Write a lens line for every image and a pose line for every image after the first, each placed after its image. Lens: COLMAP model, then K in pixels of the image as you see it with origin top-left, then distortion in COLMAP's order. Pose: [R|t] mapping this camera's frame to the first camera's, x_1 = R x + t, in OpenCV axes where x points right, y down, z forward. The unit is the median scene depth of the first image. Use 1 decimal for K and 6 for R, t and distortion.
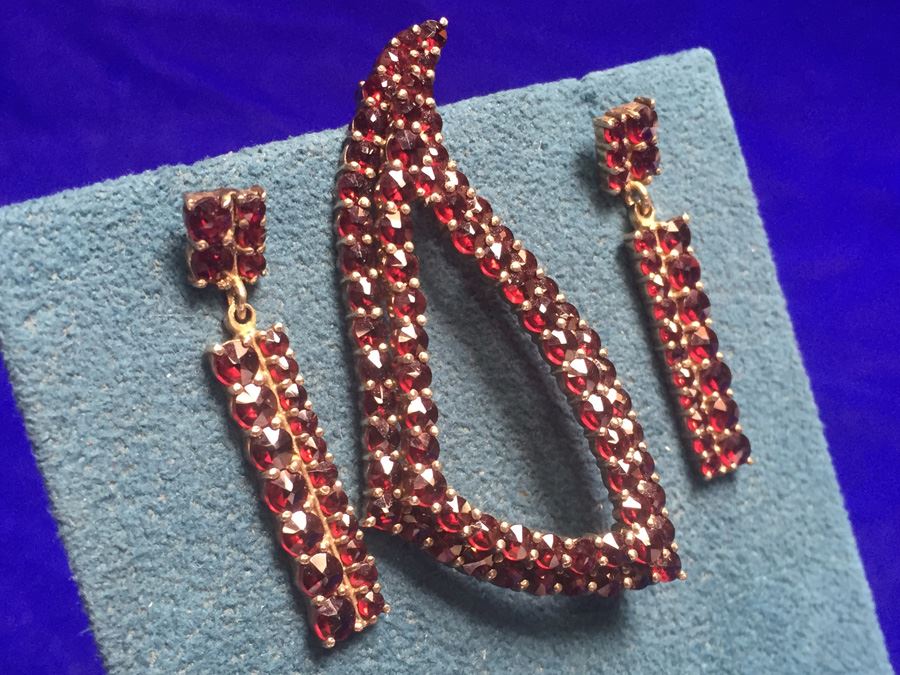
lens RADIAL K [[1193.1, 0, 449.5], [0, 1193.1, 337.6], [0, 0, 1]] dist [0.047193, 0.000000]
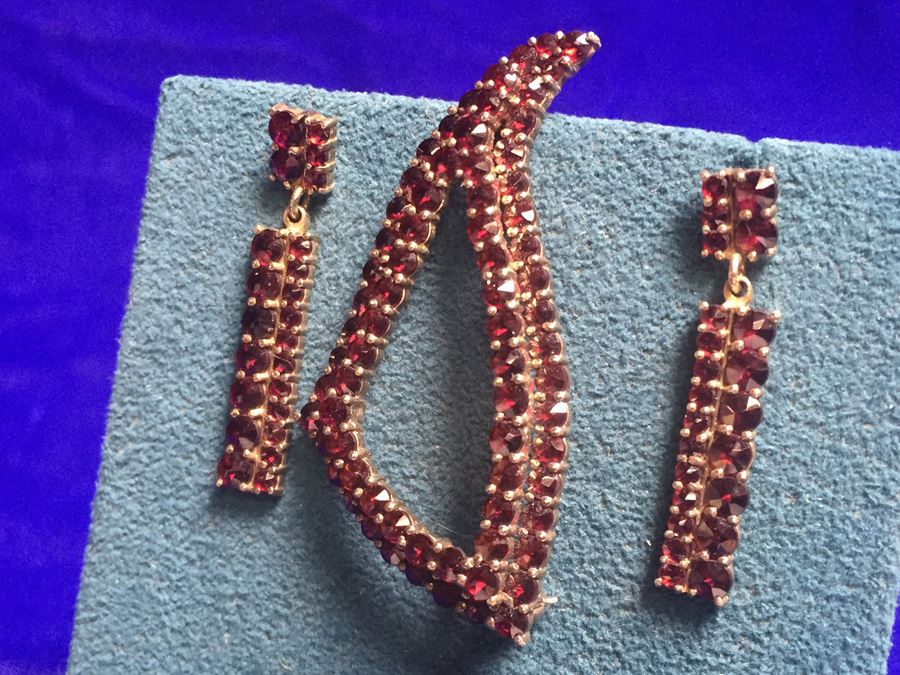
lens RADIAL K [[1132.3, 0, 448.4], [0, 1132.3, 338.2], [0, 0, 1]] dist [0.046423, 0.000000]
pose [[0.608004, 0.402150, -0.684548, 0.719571], [-0.397028, 0.900678, 0.176486, -0.163588], [0.687532, 0.164480, 0.707281, 0.294187]]
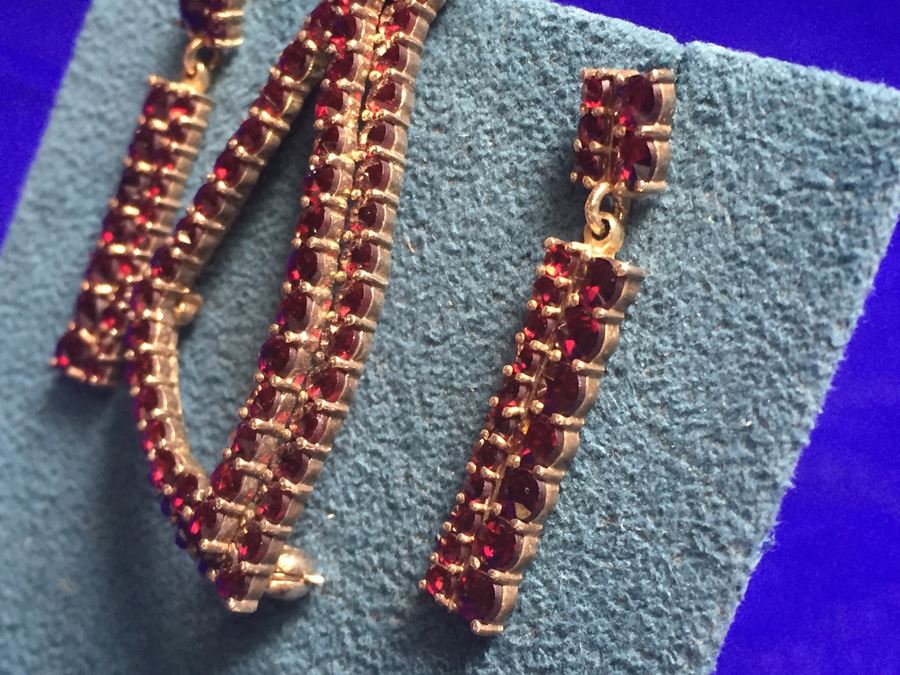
lens RADIAL K [[1444.7, 0, 447.3], [0, 1444.7, 345.7], [0, 0, 1]] dist [0.048307, 0.000000]
pose [[0.227860, 0.469609, -0.852964, 0.991044], [-0.496985, 0.809398, 0.312860, -0.310177], [0.837309, 0.352622, 0.417818, 0.705464]]
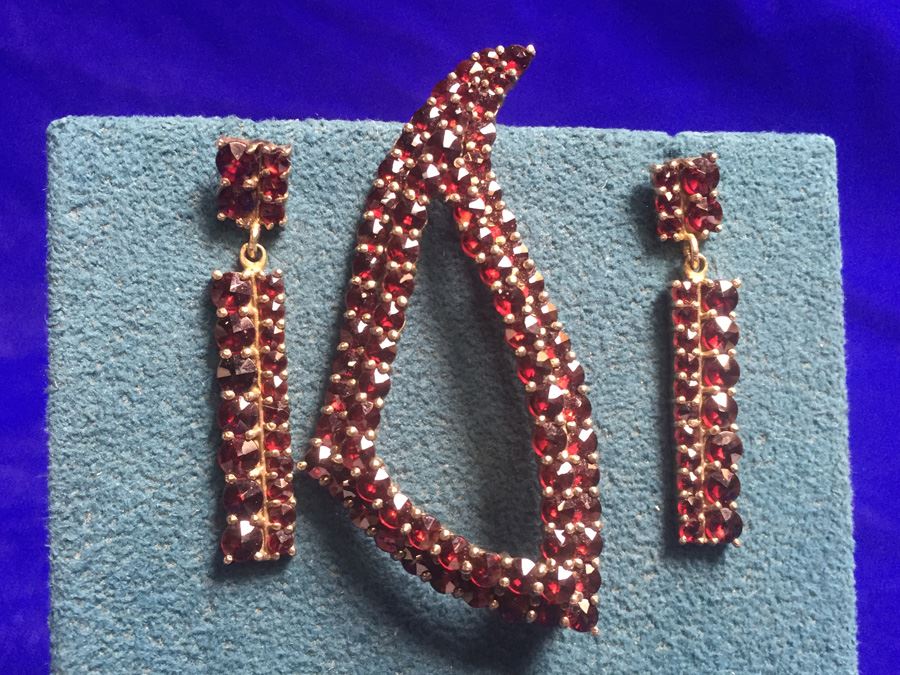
lens RADIAL K [[938.8, 0, 436.7], [0, 938.8, 345.2], [0, 0, 1]] dist [0.037216, 0.000000]
pose [[0.901745, 0.256195, -0.348166, 0.295127], [-0.272299, 0.962209, 0.002784, 0.011738], [0.335721, 0.092294, 0.937429, 0.222952]]
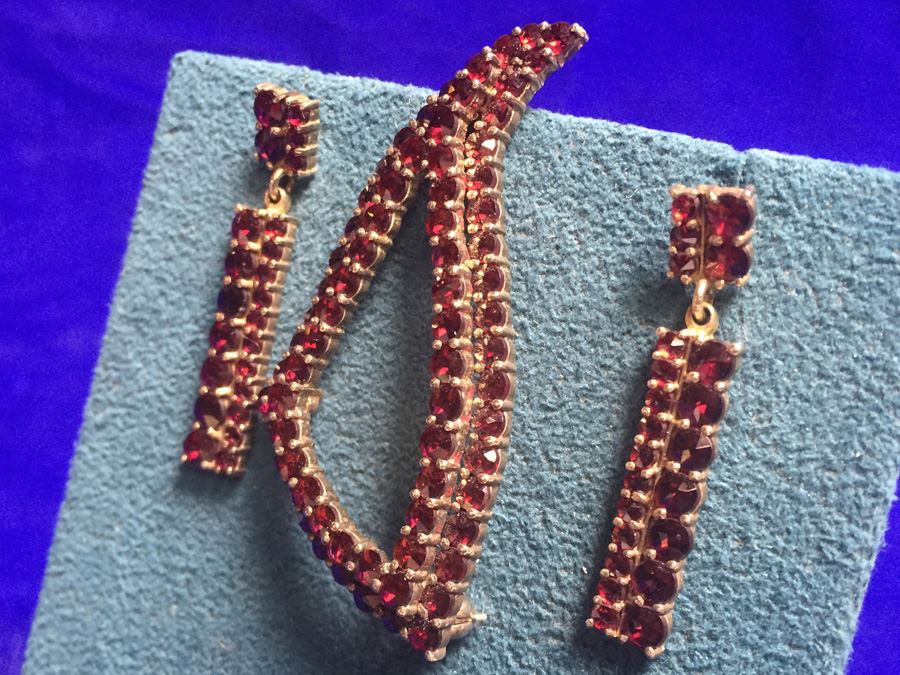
lens RADIAL K [[1057.9, 0, 443.7], [0, 1057.9, 340.9], [0, 0, 1]] dist [0.039124, 0.000000]
pose [[0.455238, 0.454660, -0.765534, 0.746812], [-0.450090, 0.859361, 0.242731, -0.218608], [0.768230, 0.234058, 0.595852, 0.497517]]
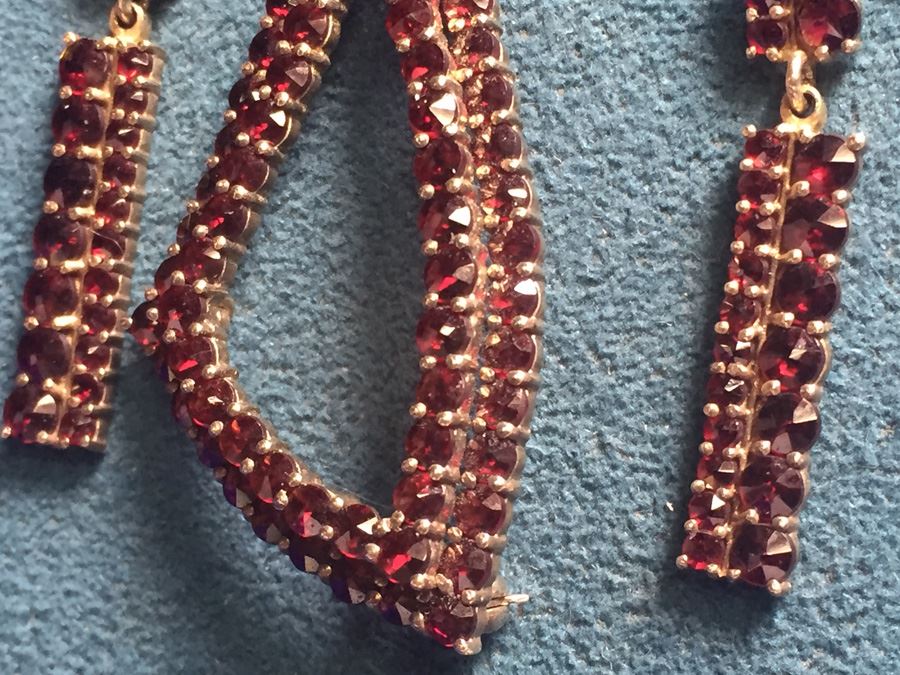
lens RADIAL K [[1895.6, 0, 449.6], [0, 1895.6, 342.9], [0, 0, 1]] dist [0.044652, 0.000000]
pose [[0.603226, 0.366497, -0.708377, 0.864451], [-0.394683, 0.908967, 0.134181, -0.072482], [0.693068, 0.198643, 0.692963, 0.307319]]
